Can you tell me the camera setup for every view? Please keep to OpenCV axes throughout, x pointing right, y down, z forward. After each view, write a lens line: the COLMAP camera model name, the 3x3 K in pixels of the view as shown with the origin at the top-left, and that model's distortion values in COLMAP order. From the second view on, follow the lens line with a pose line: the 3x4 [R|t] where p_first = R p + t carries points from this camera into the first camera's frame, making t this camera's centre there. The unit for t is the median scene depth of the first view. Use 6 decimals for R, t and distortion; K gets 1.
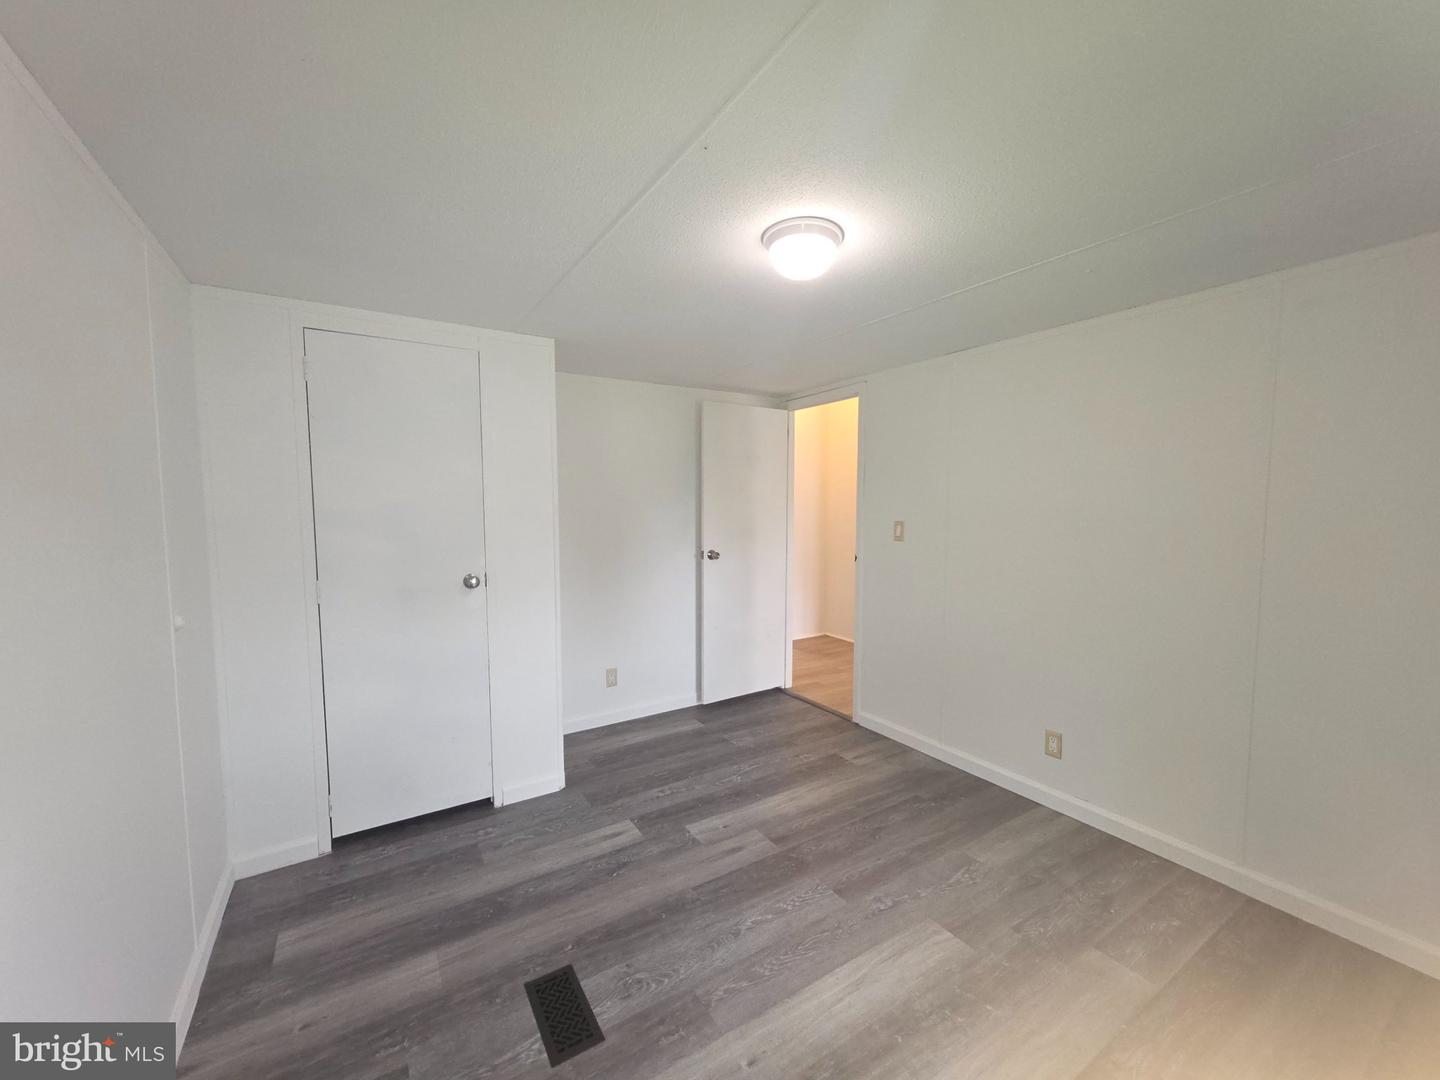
lens RADIAL K [[573.1, 0, 716.4], [0, 573.1, 542.5], [0, 0, 1]] dist [0.002650, -0.000558]
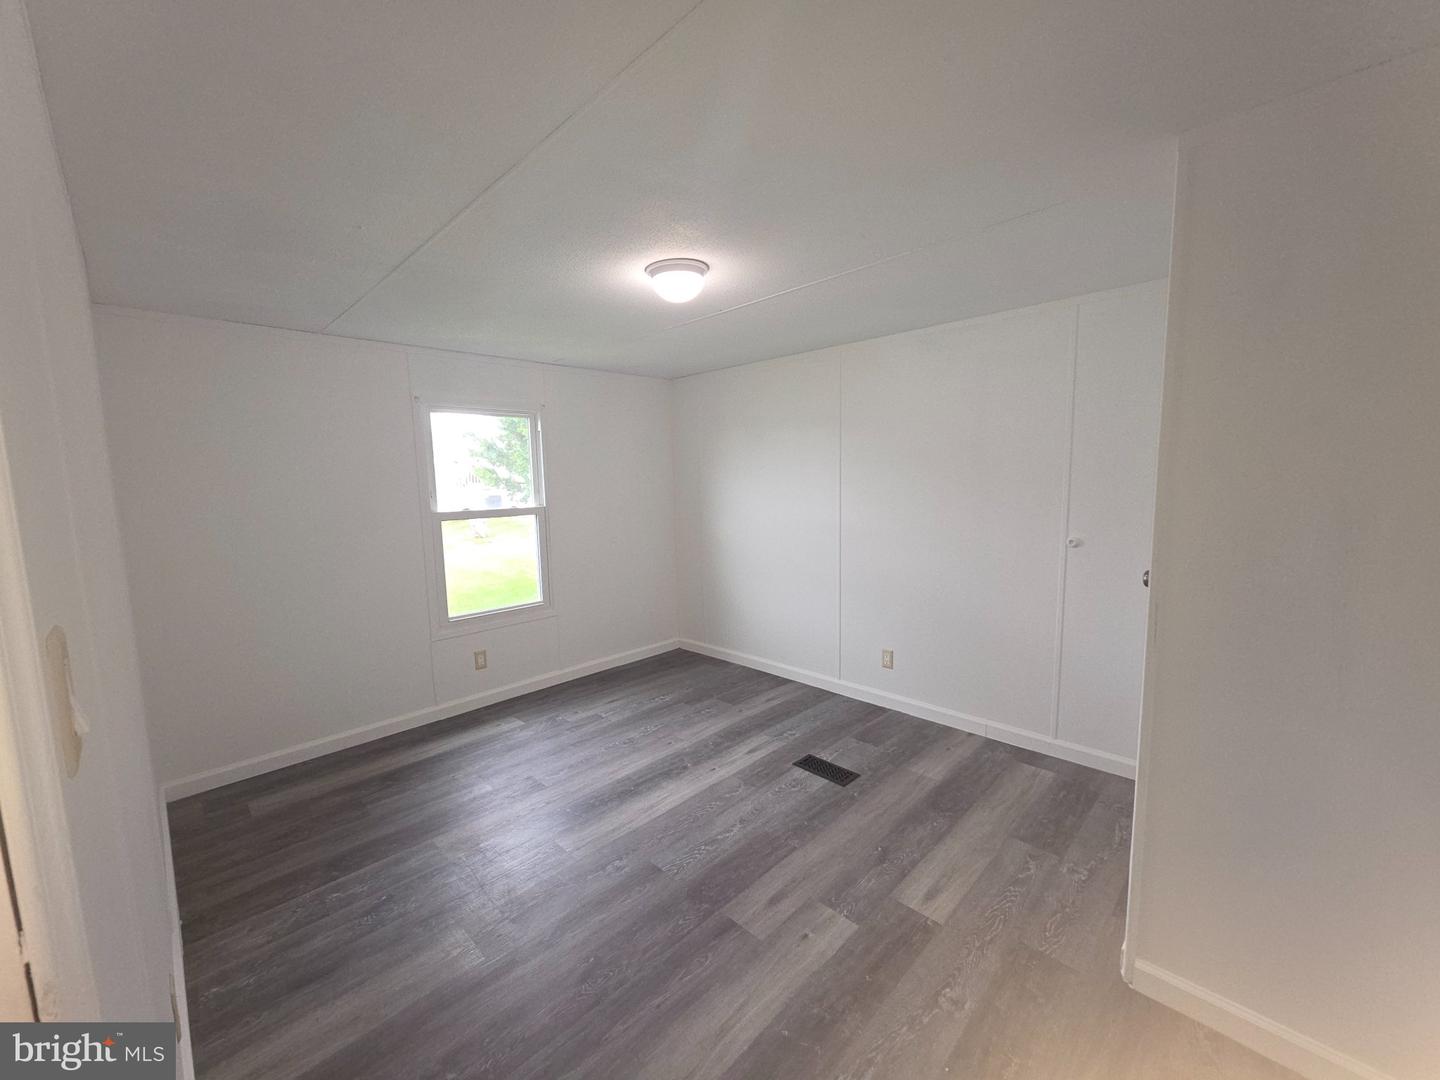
lens RADIAL K [[573.1, 0, 721.5], [0, 573.1, 551.5], [0, 0, 1]] dist [0.002650, -0.000558]
pose [[-0.971676, 0.053922, -0.230081, 0.290171], [0.006156, 0.979064, 0.203458, -0.127520], [0.236235, 0.196279, -0.951666, 1.789371]]
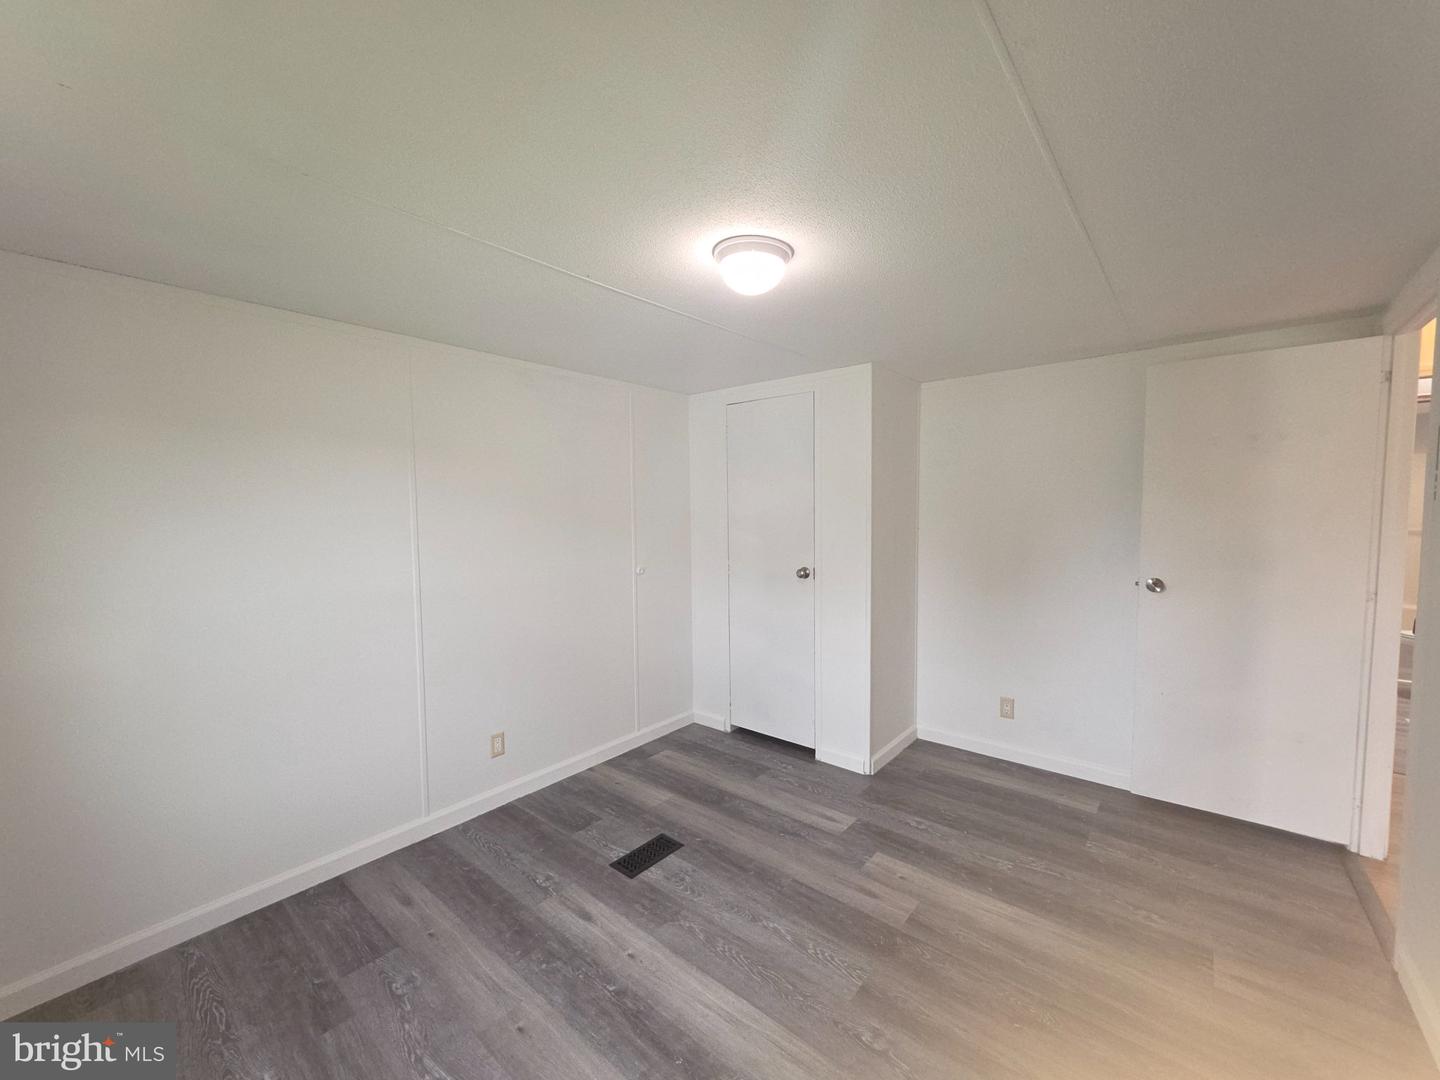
lens RADIAL K [[573.1, 0, 726.5], [0, 573.1, 539.2], [0, 0, 1]] dist [0.002650, -0.000558]
pose [[0.312922, 0.049720, -0.948477, 0.858515], [-0.059227, 0.997707, 0.032760, -0.045256], [0.947930, 0.045924, 0.315149, 0.506075]]
